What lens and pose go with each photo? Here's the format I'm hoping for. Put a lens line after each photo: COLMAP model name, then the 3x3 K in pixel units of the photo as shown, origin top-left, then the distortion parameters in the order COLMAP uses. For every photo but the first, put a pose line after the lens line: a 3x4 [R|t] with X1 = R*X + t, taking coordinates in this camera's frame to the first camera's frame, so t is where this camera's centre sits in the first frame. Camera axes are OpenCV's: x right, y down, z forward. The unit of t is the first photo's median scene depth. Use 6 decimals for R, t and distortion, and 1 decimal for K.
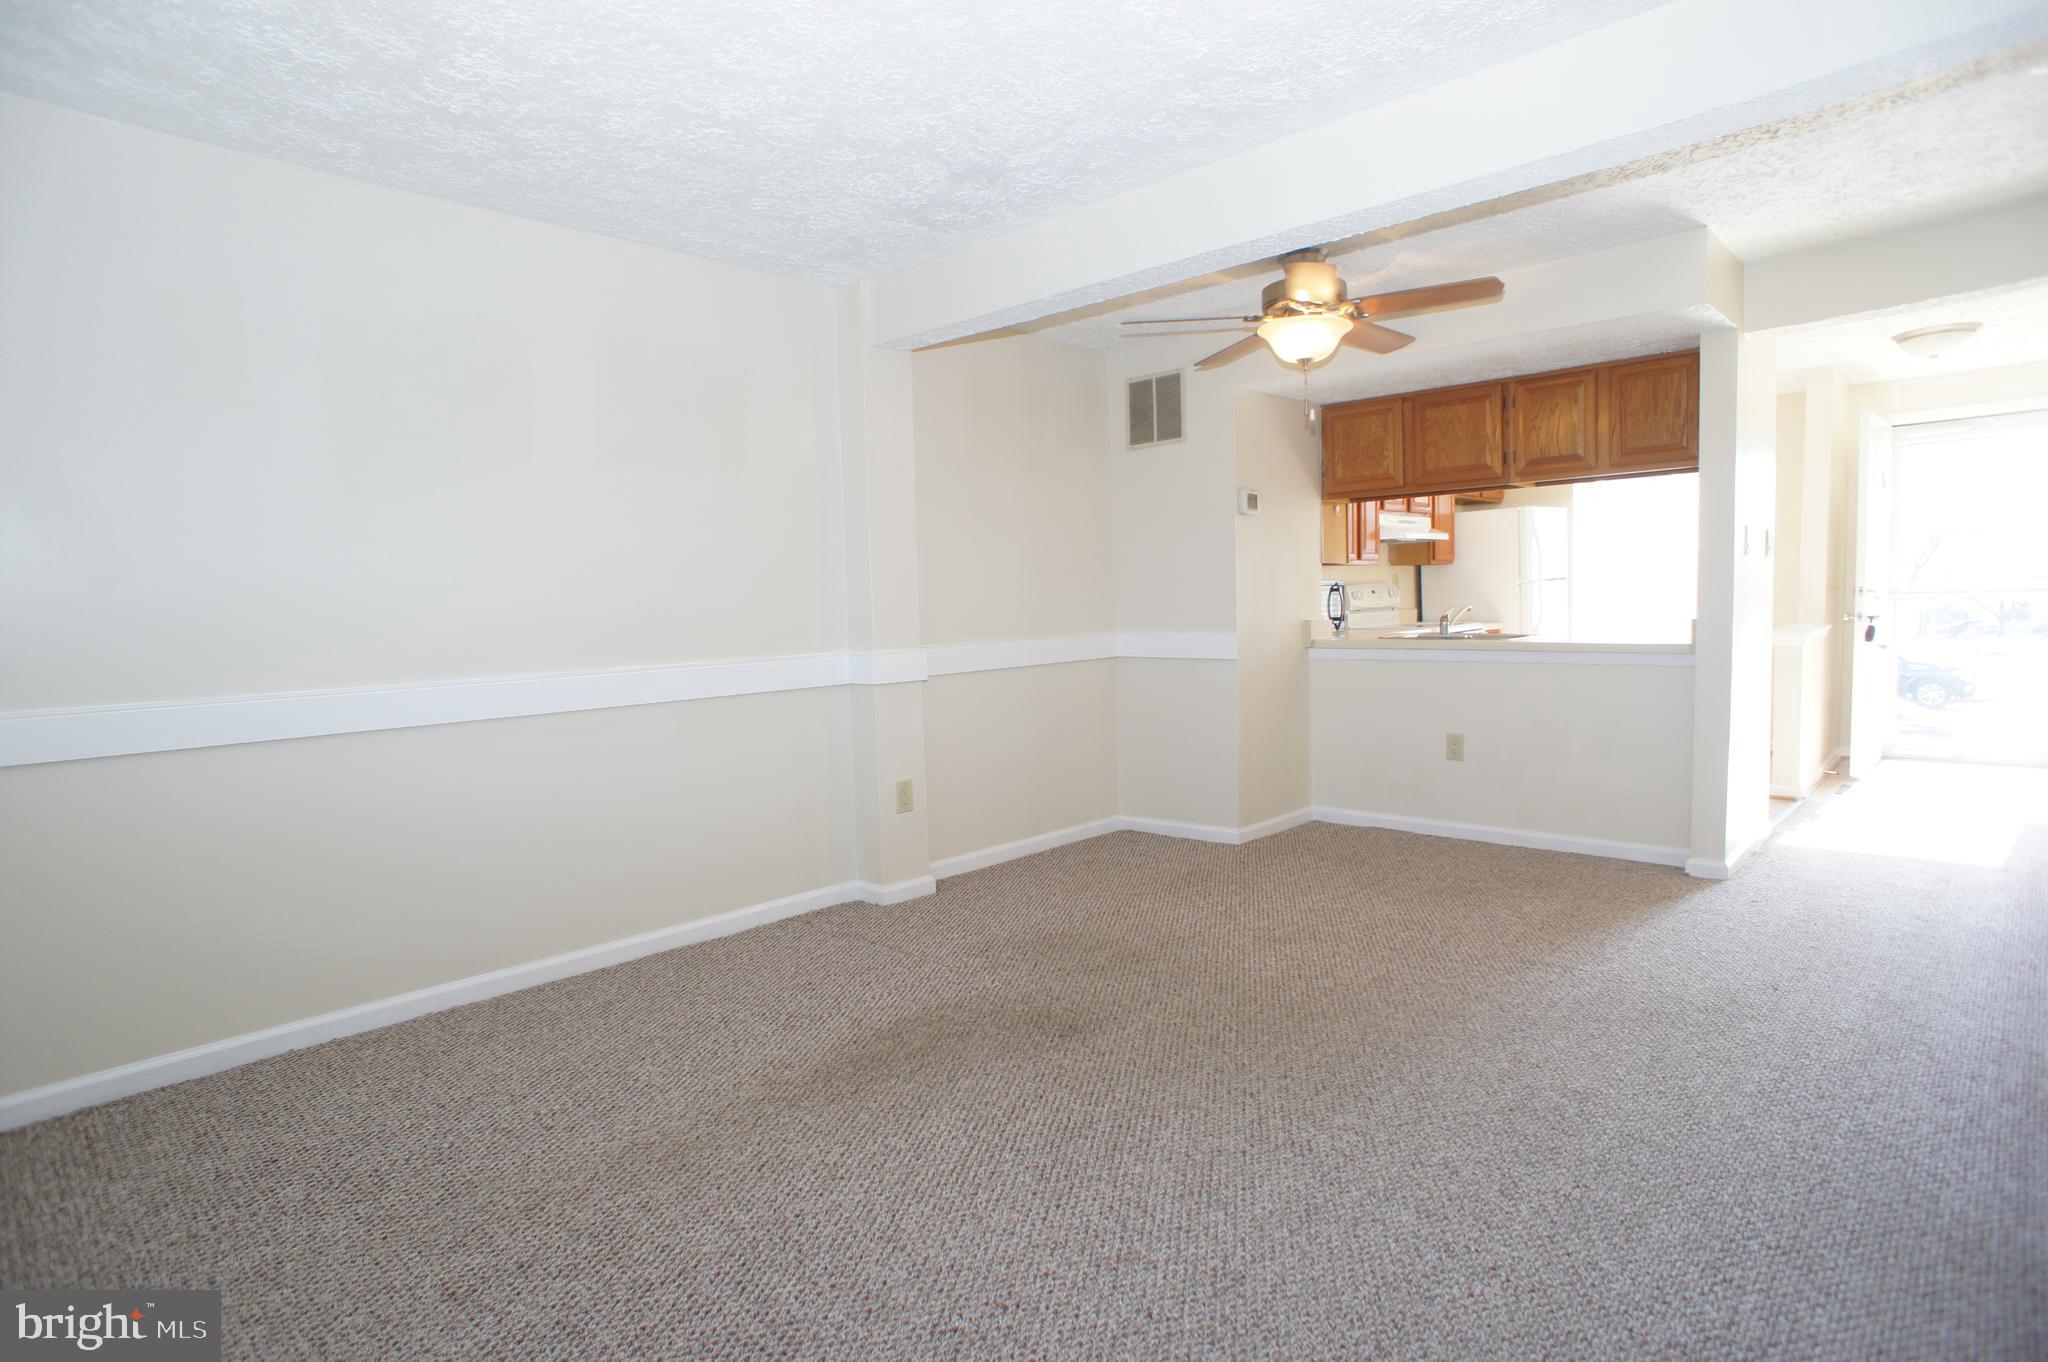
lens RADIAL K [[1077.0, 0, 1018.6], [0, 1077.0, 684.7], [0, 0, 1]] dist [-0.081592, 0.055705]
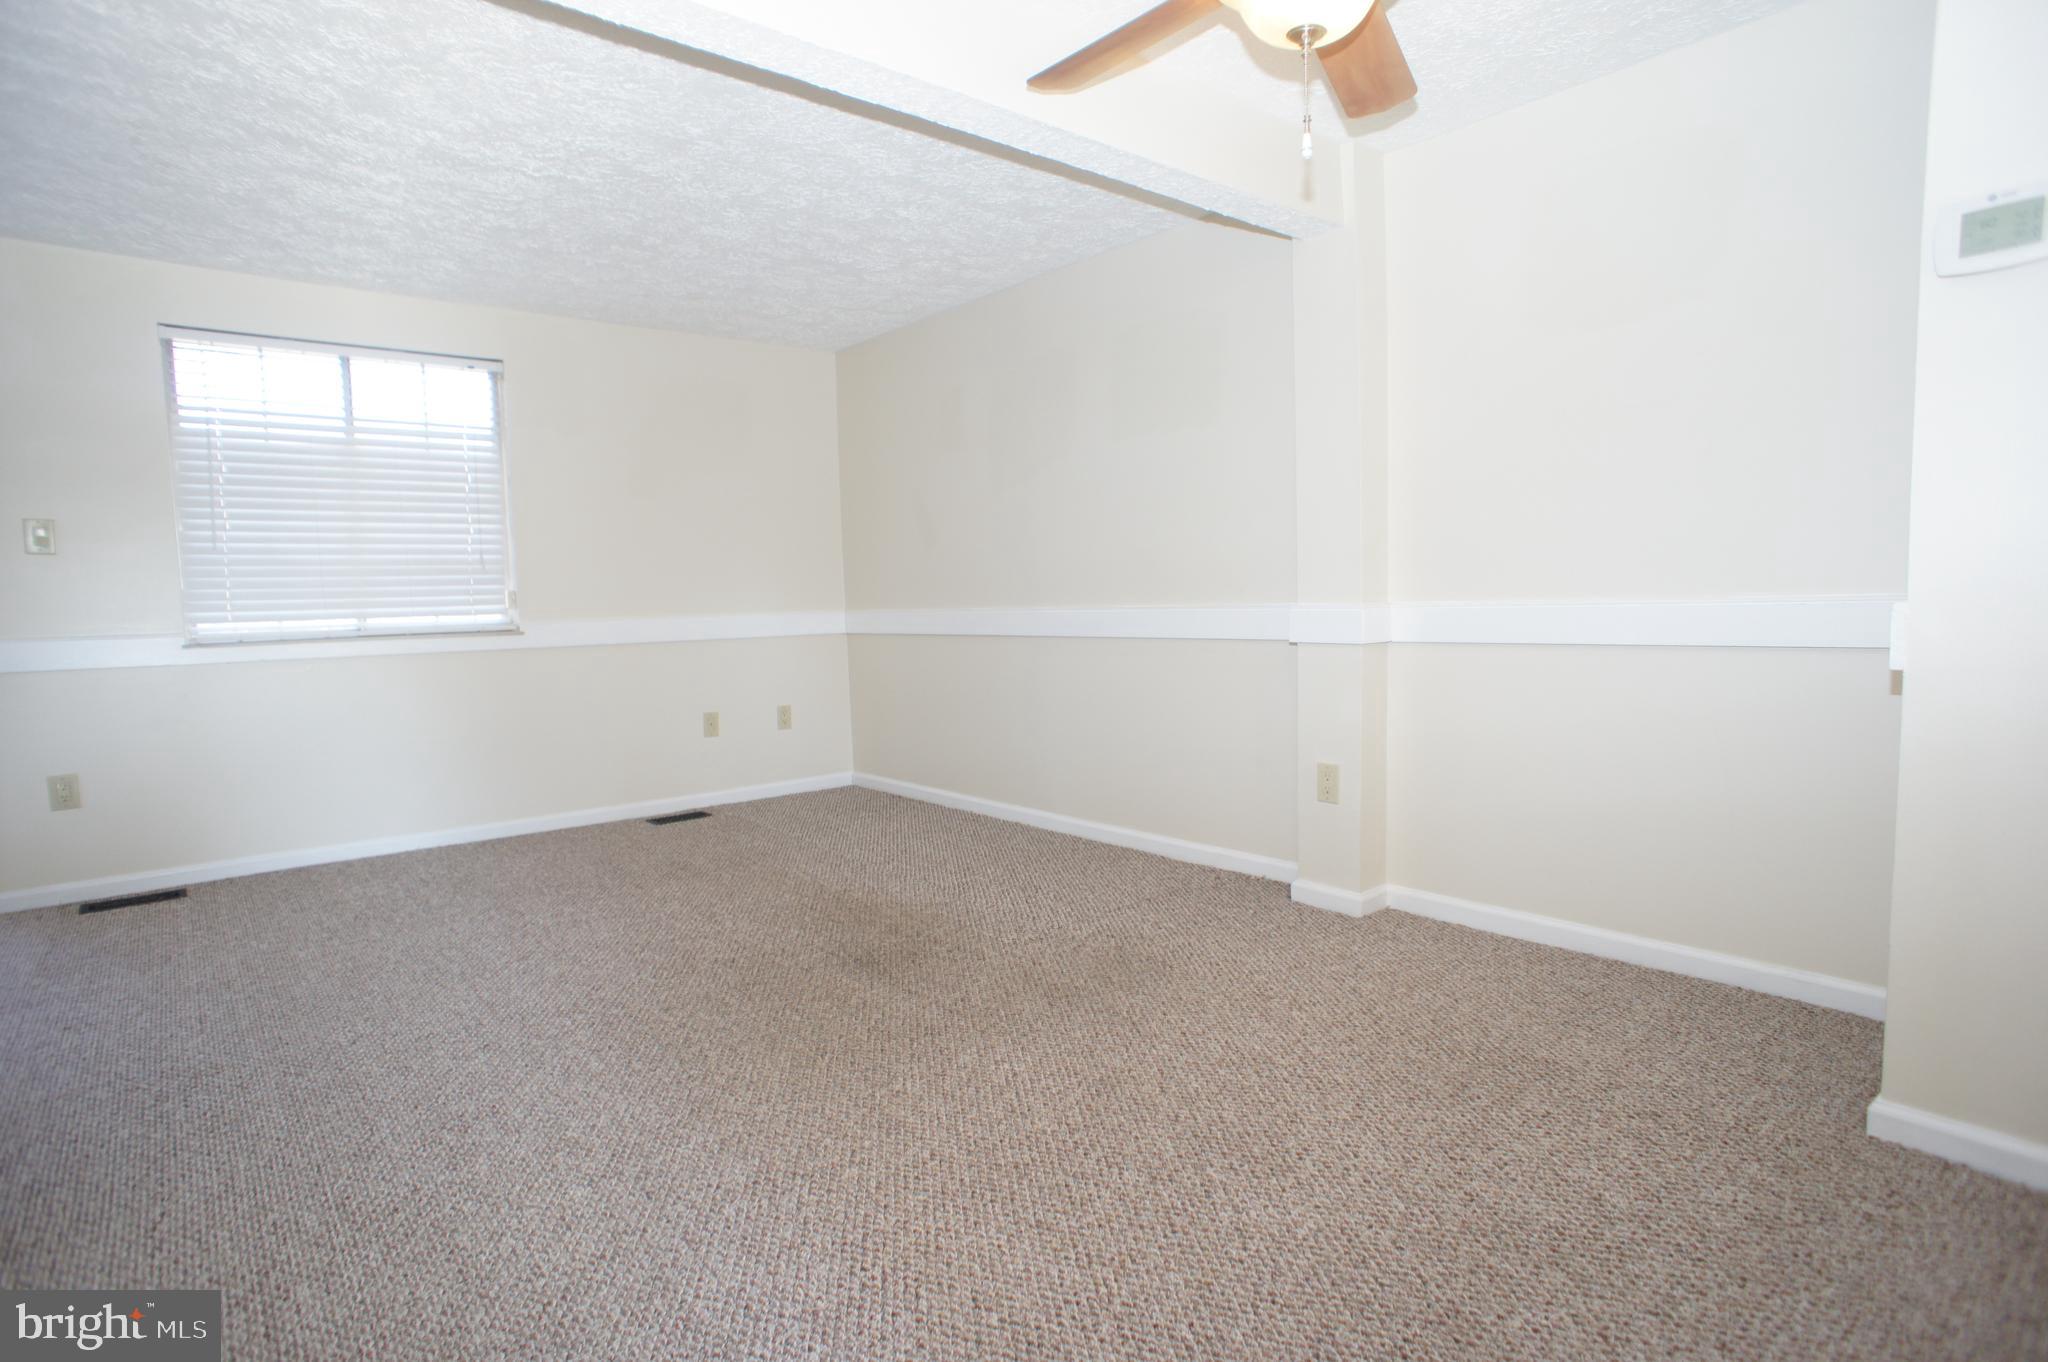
lens RADIAL K [[1077.0, 0, 1018.6], [0, 1077.0, 684.7], [0, 0, 1]] dist [-0.081592, 0.055705]
pose [[-0.114306, 0.114539, -0.986821, 0.770786], [-0.045302, 0.991697, 0.120352, -0.061572], [0.992412, 0.058462, -0.108168, 0.918054]]
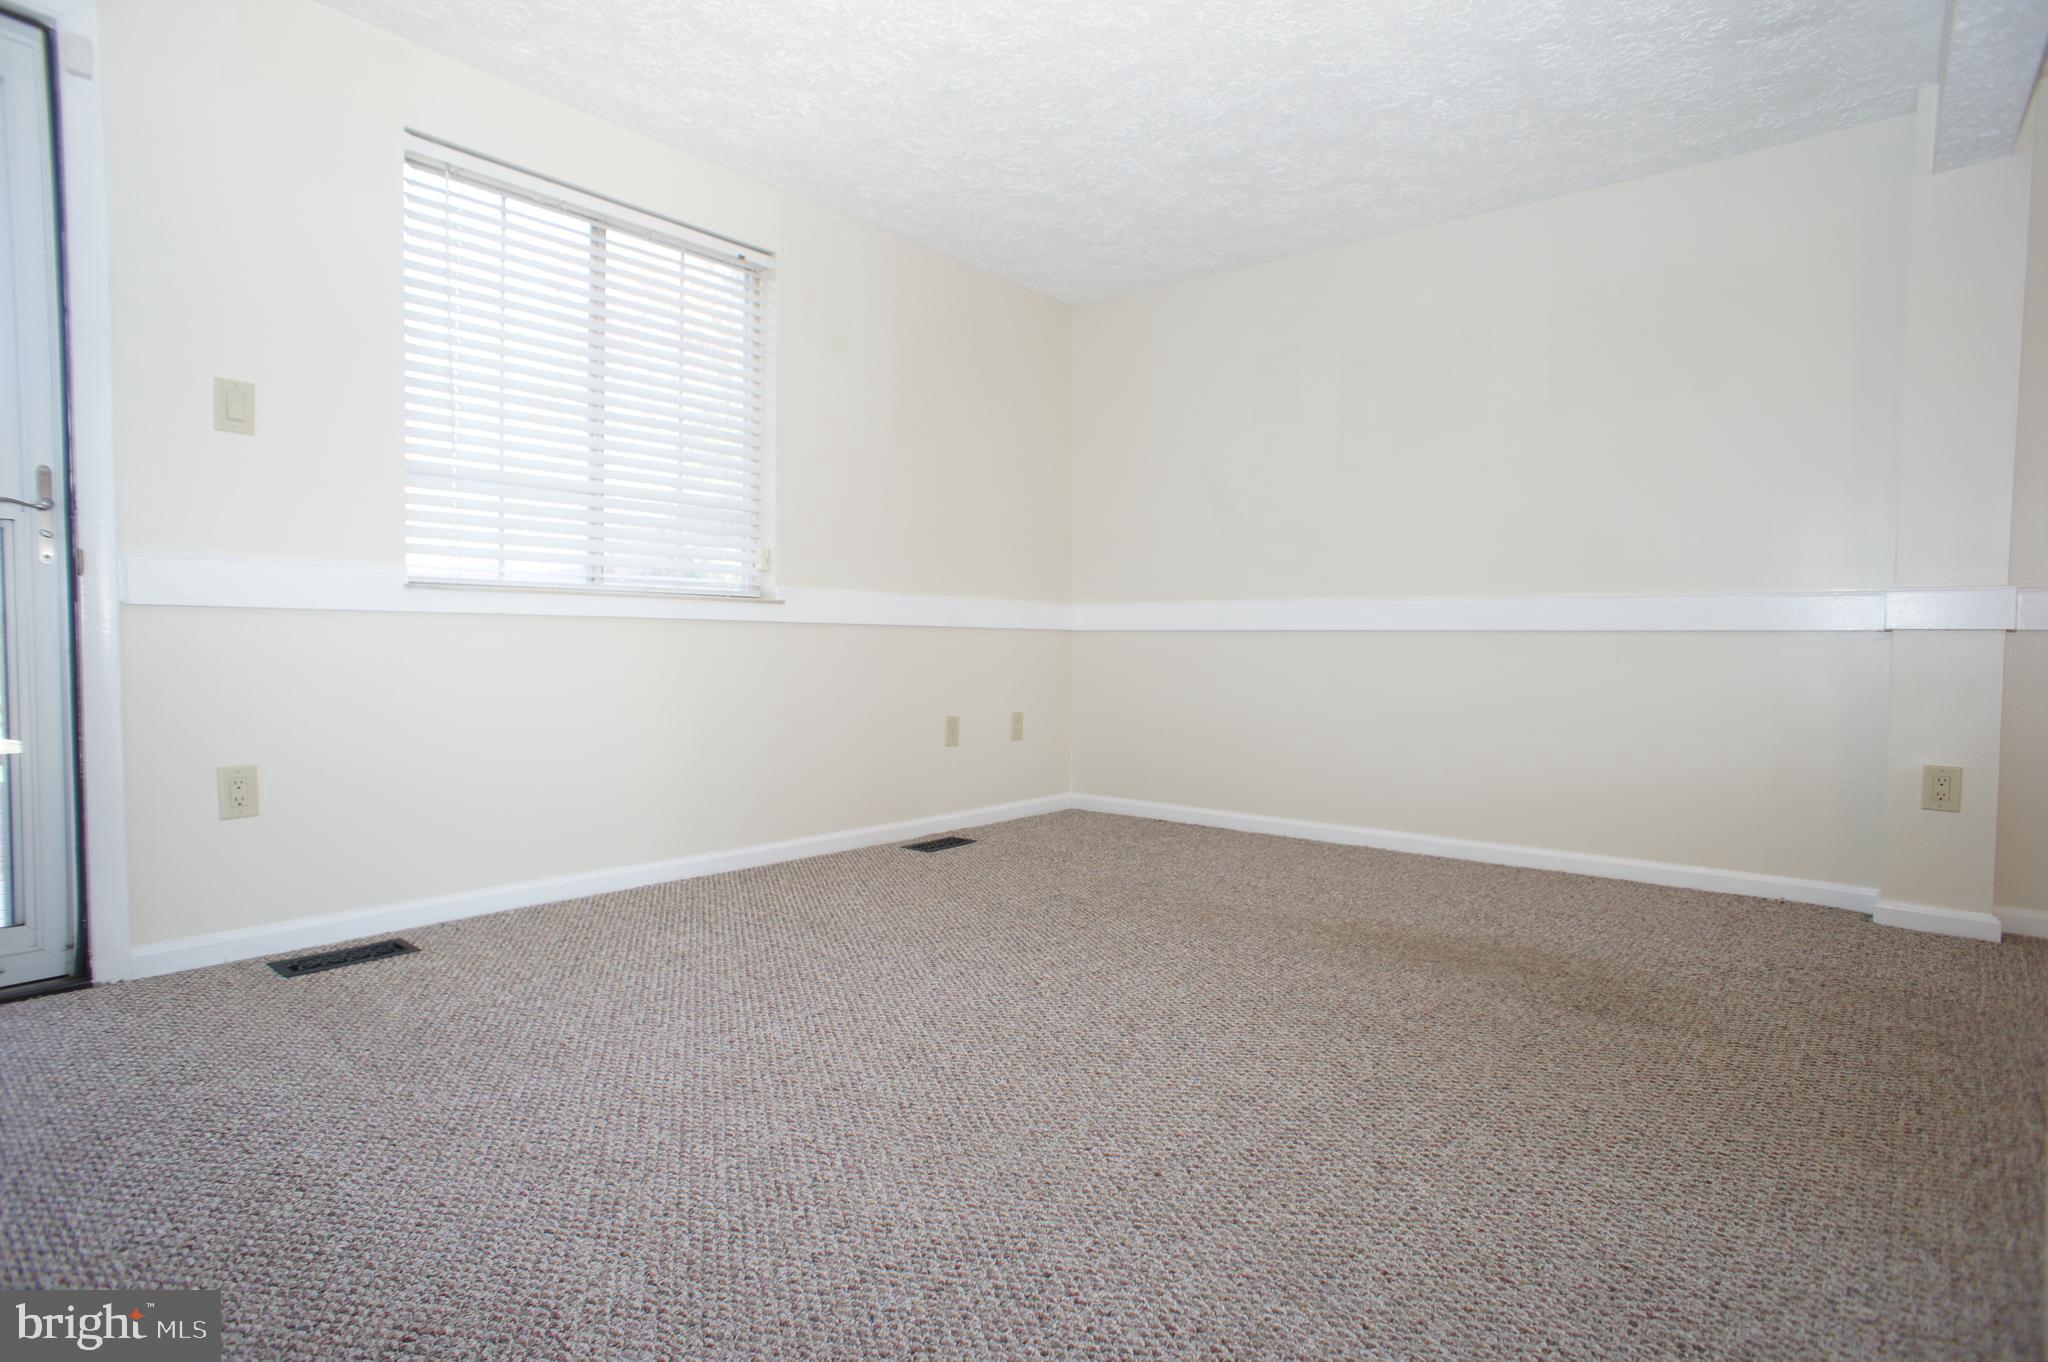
lens RADIAL K [[1077.0, 0, 1018.6], [0, 1077.0, 684.7], [0, 0, 1]] dist [-0.081592, 0.055705]
pose [[0.065015, 0.070361, -0.995401, 0.590820], [-0.086978, 0.994114, 0.064589, 0.046880], [0.994086, 0.082378, 0.070752, 0.356608]]
